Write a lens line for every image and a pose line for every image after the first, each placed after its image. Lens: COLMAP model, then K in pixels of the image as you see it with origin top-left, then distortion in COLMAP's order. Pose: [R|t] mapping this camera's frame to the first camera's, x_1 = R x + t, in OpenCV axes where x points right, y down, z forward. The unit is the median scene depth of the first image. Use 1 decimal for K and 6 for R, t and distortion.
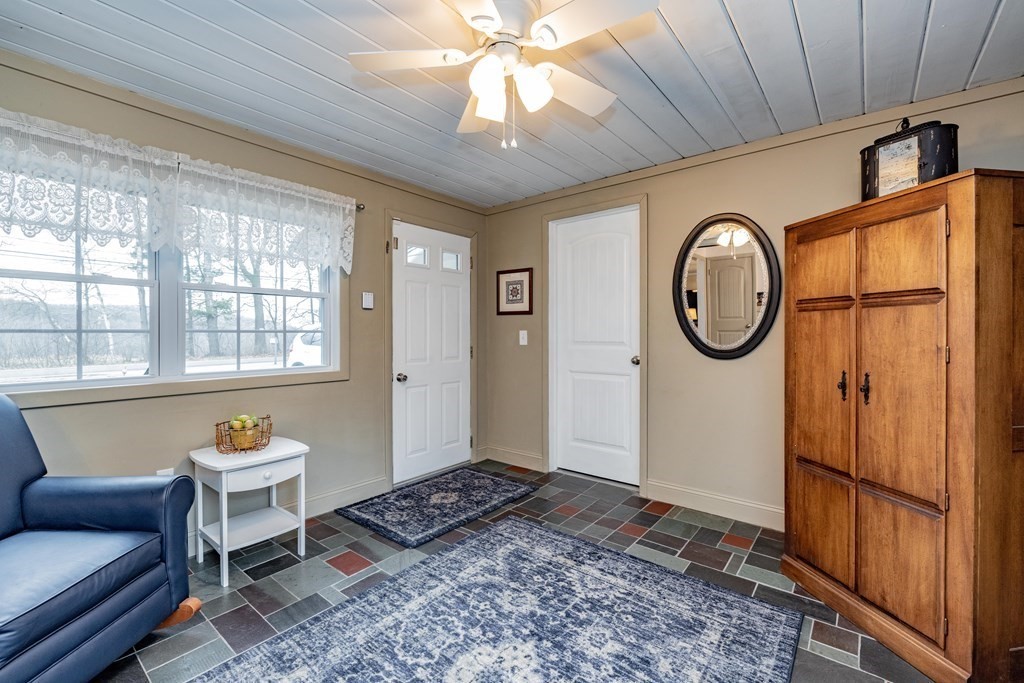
lens RADIAL K [[439.0, 0, 515.3], [0, 439.0, 338.7], [0, 0, 1]] dist [0.000575, -0.000139]
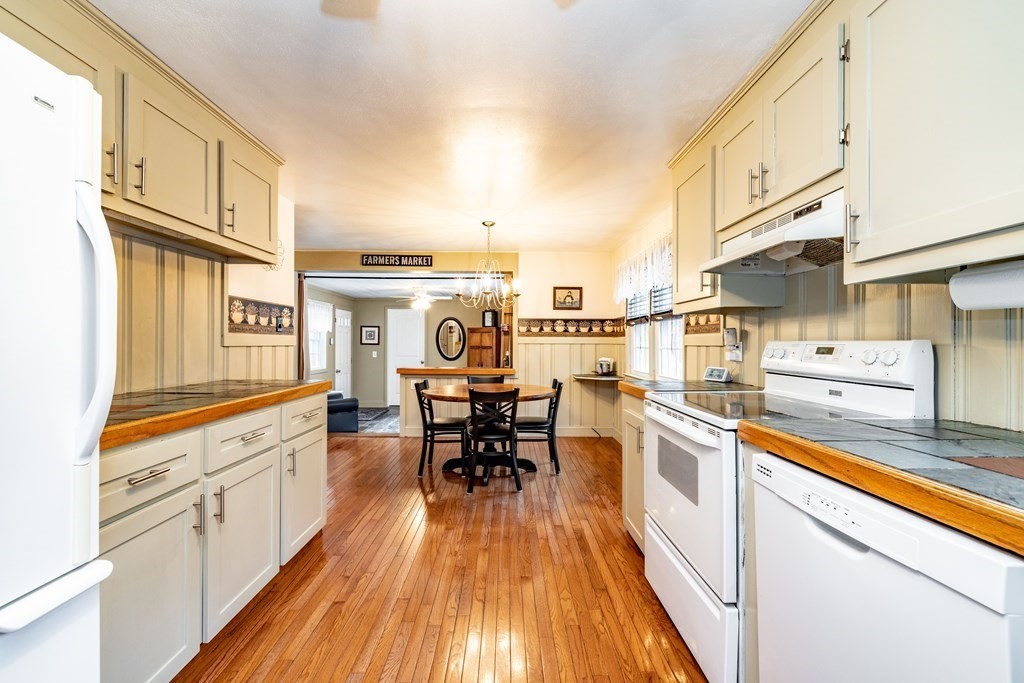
lens RADIAL K [[439.0, 0, 515.3], [0, 439.0, 338.7], [0, 0, 1]] dist [0.000575, -0.000139]
pose [[0.768180, 0.006641, 0.640199, -1.097142], [0.003701, 0.999883, -0.014813, -0.057506], [-0.640223, 0.013748, 0.768066, -1.601143]]
